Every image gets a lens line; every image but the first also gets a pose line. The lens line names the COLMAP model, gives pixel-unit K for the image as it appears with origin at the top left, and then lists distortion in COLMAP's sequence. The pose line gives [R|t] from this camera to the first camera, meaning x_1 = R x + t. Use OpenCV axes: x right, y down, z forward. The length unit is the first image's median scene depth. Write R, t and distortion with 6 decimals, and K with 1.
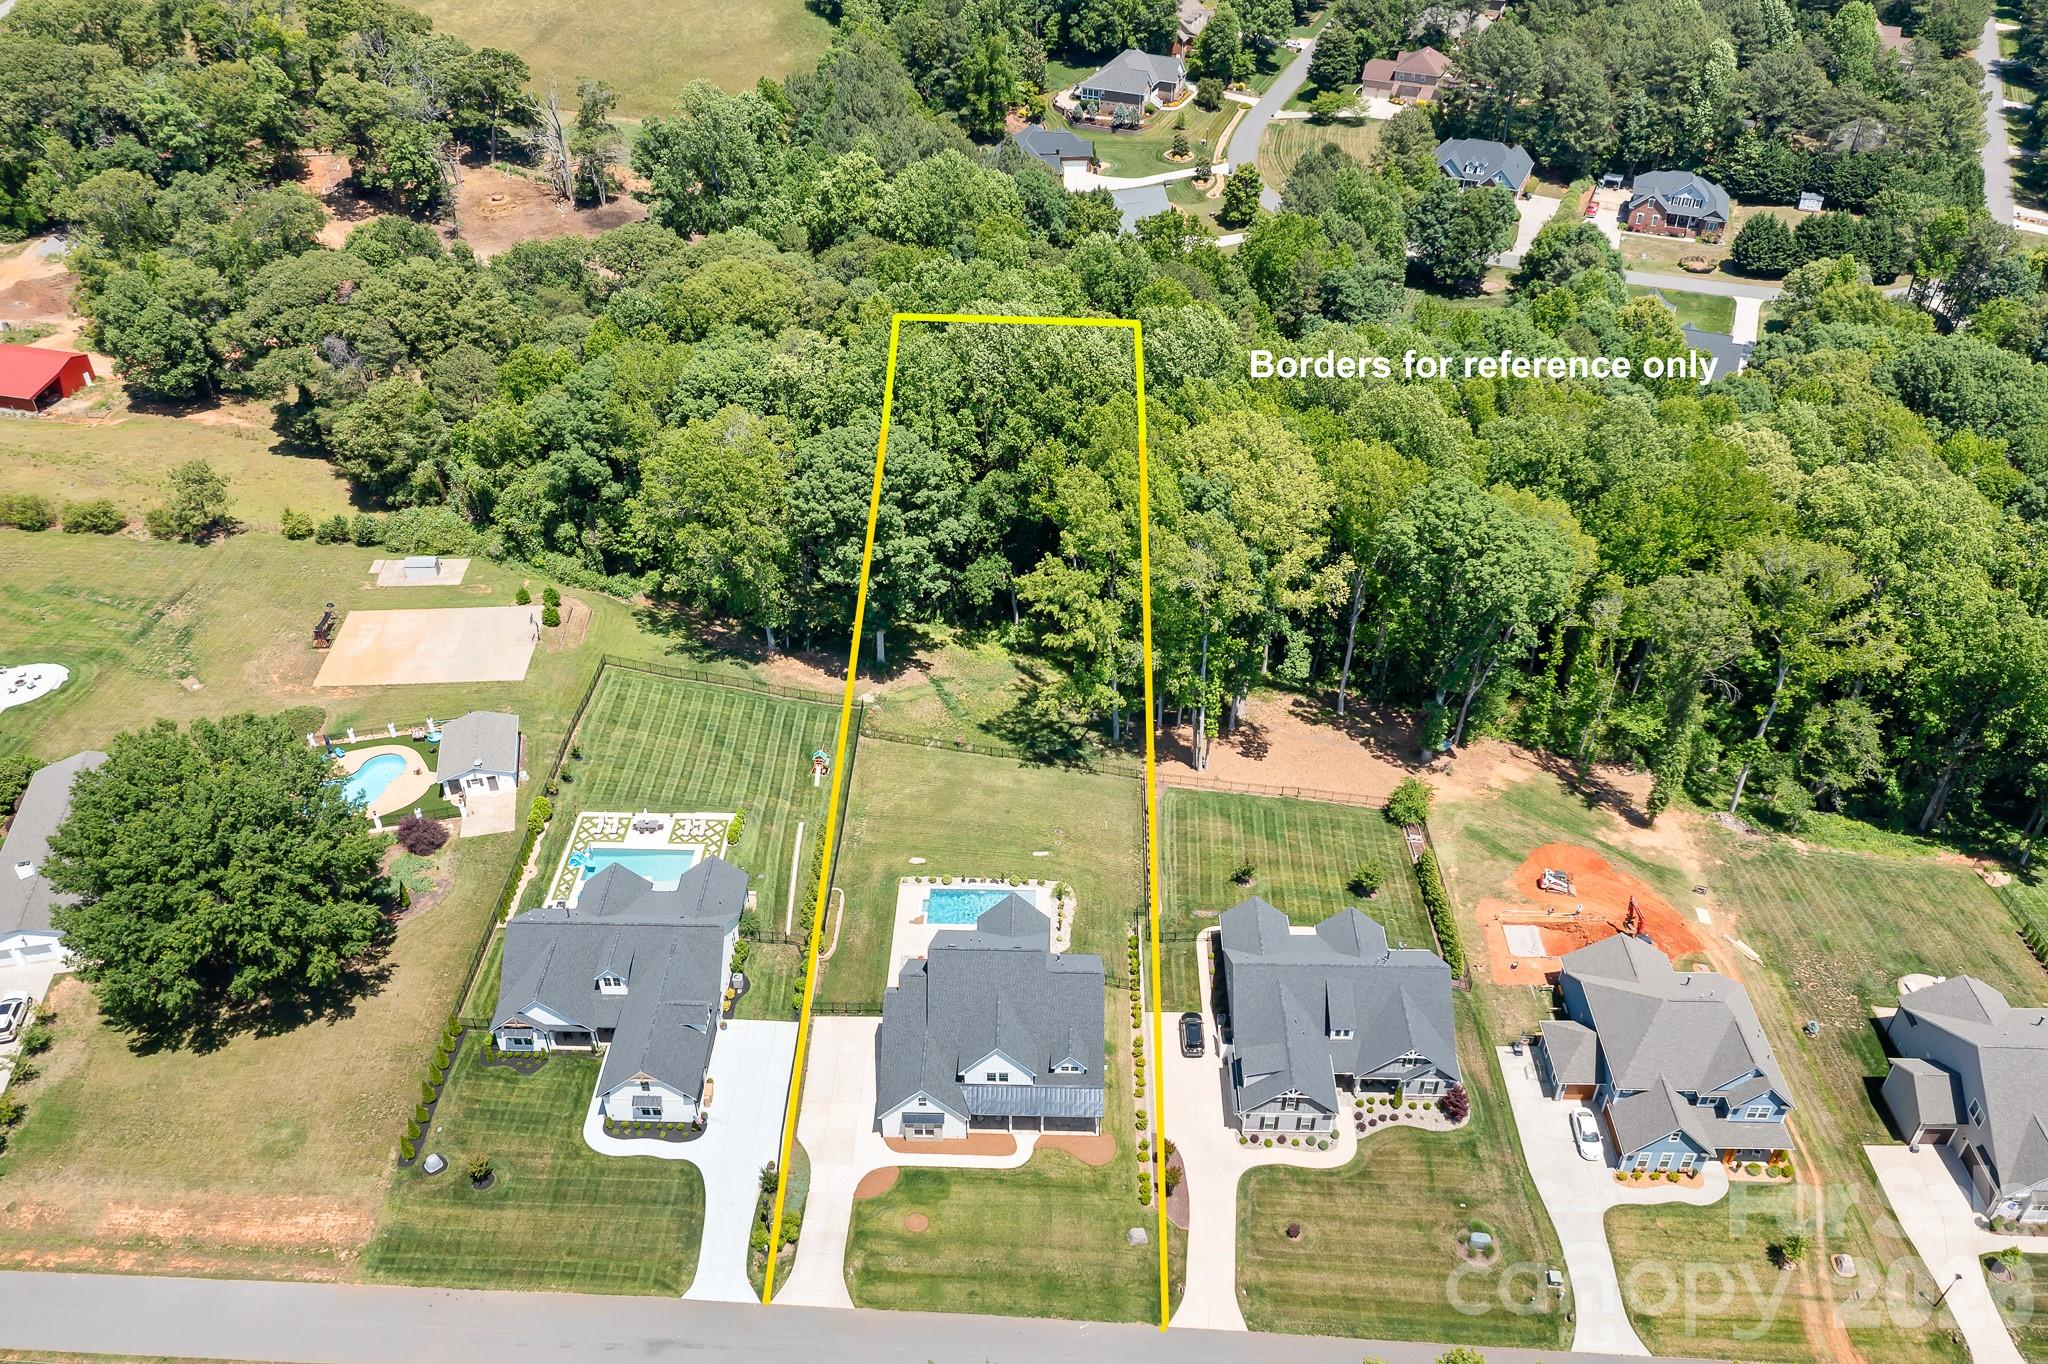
lens RADIAL K [[1628.2, 0, 1016.2], [0, 1628.2, 683.2], [0, 0, 1]] dist [-0.009528, 0.000979]
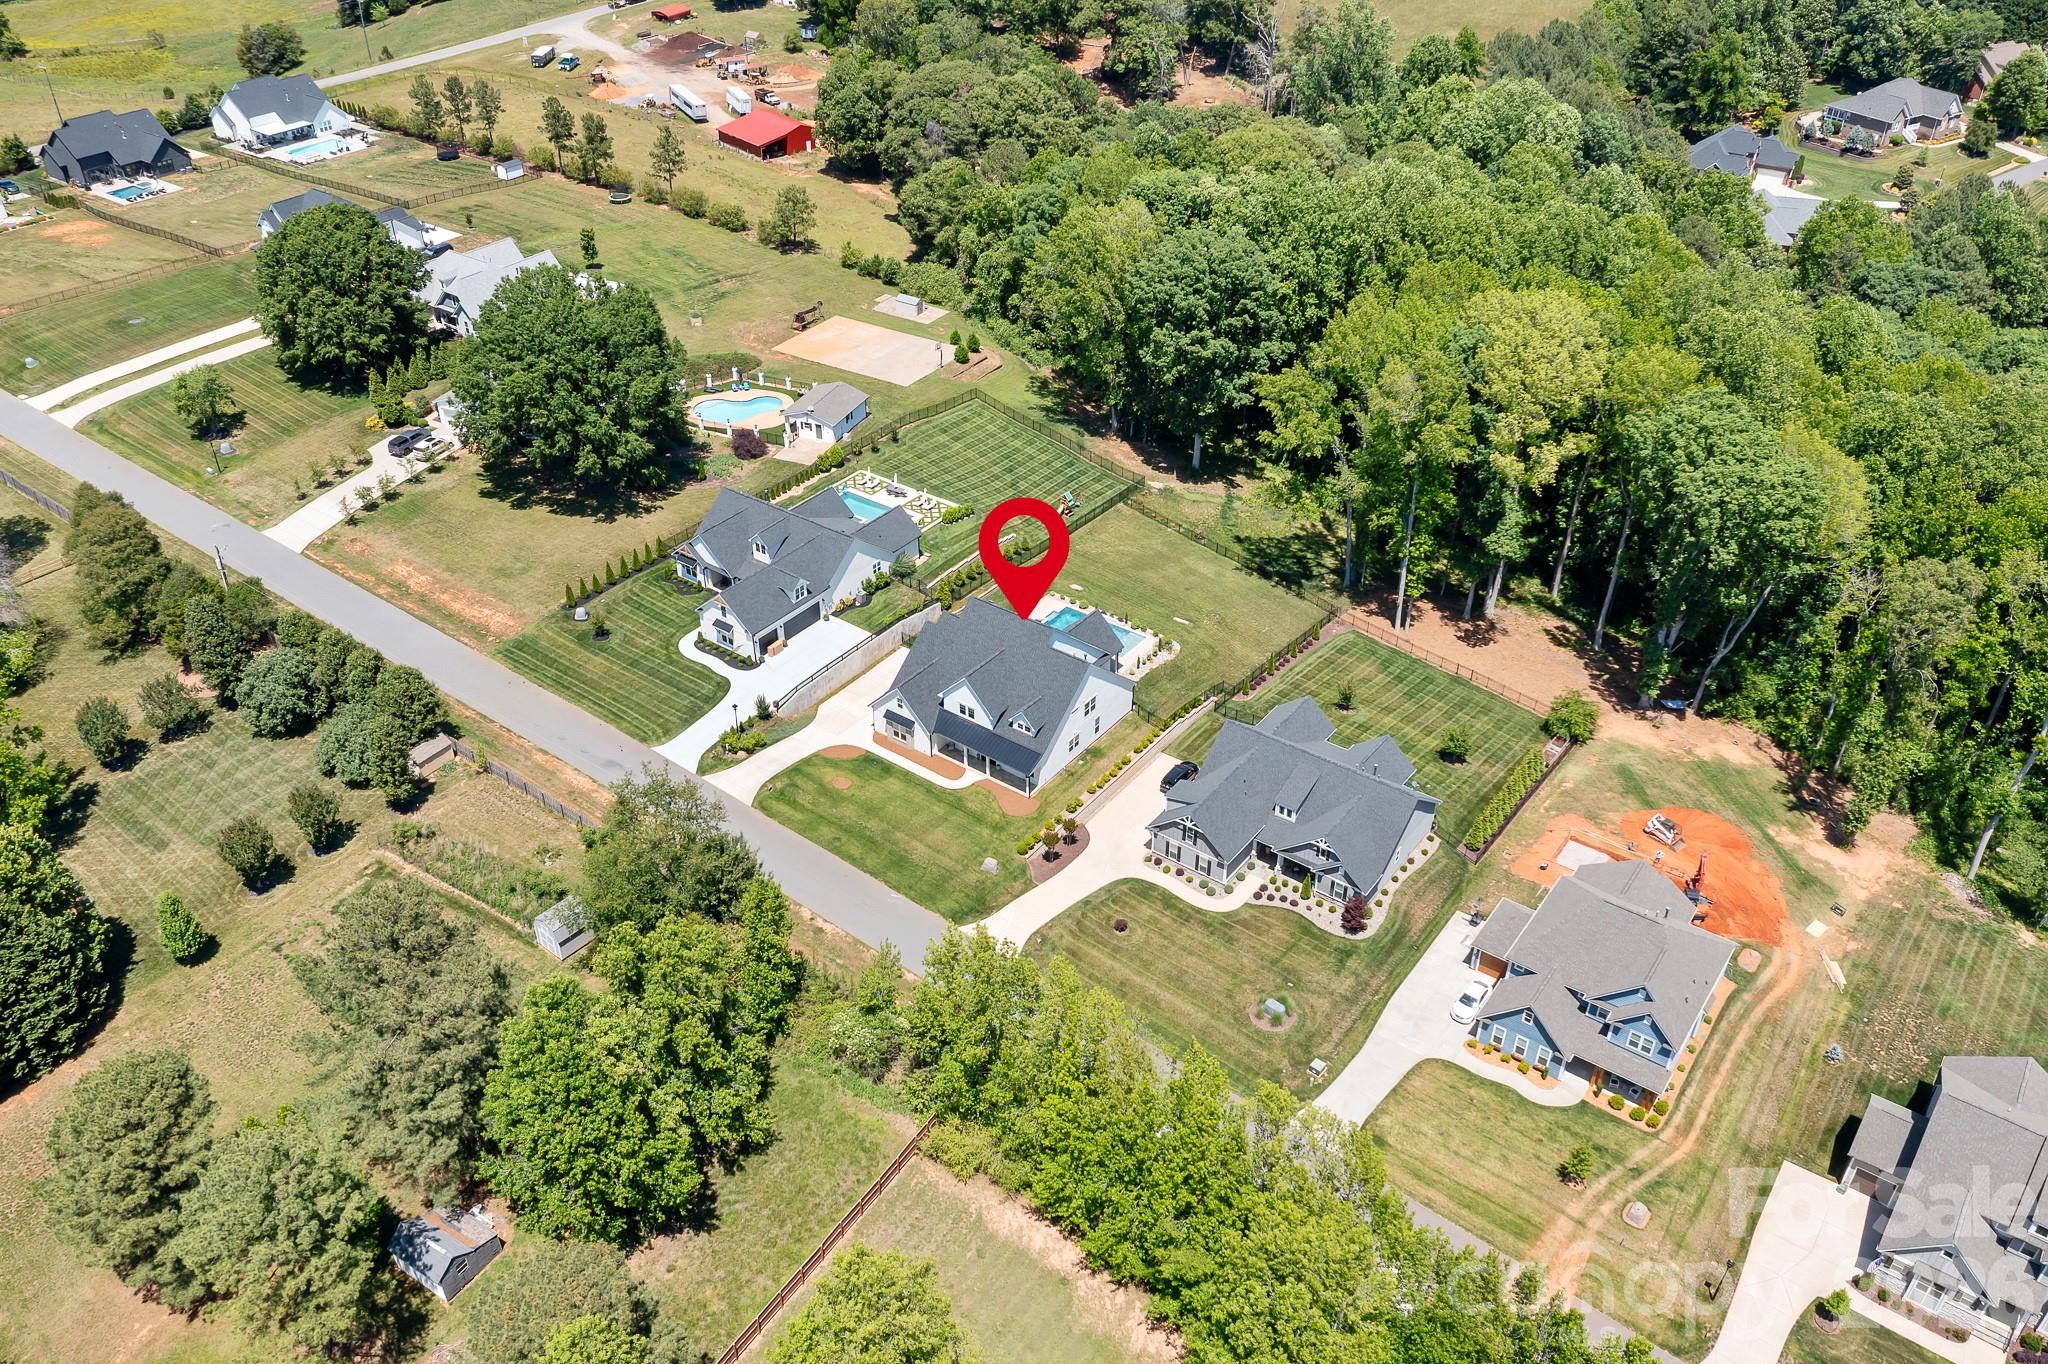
lens RADIAL K [[1628.2, 0, 1016.2], [0, 1628.2, 683.2], [0, 0, 1]] dist [-0.009528, 0.000979]
pose [[0.816210, 0.329303, -0.474722, 0.456818], [-0.349194, 0.935782, 0.048745, 0.131577], [0.460288, 0.125984, 0.878785, 0.018790]]
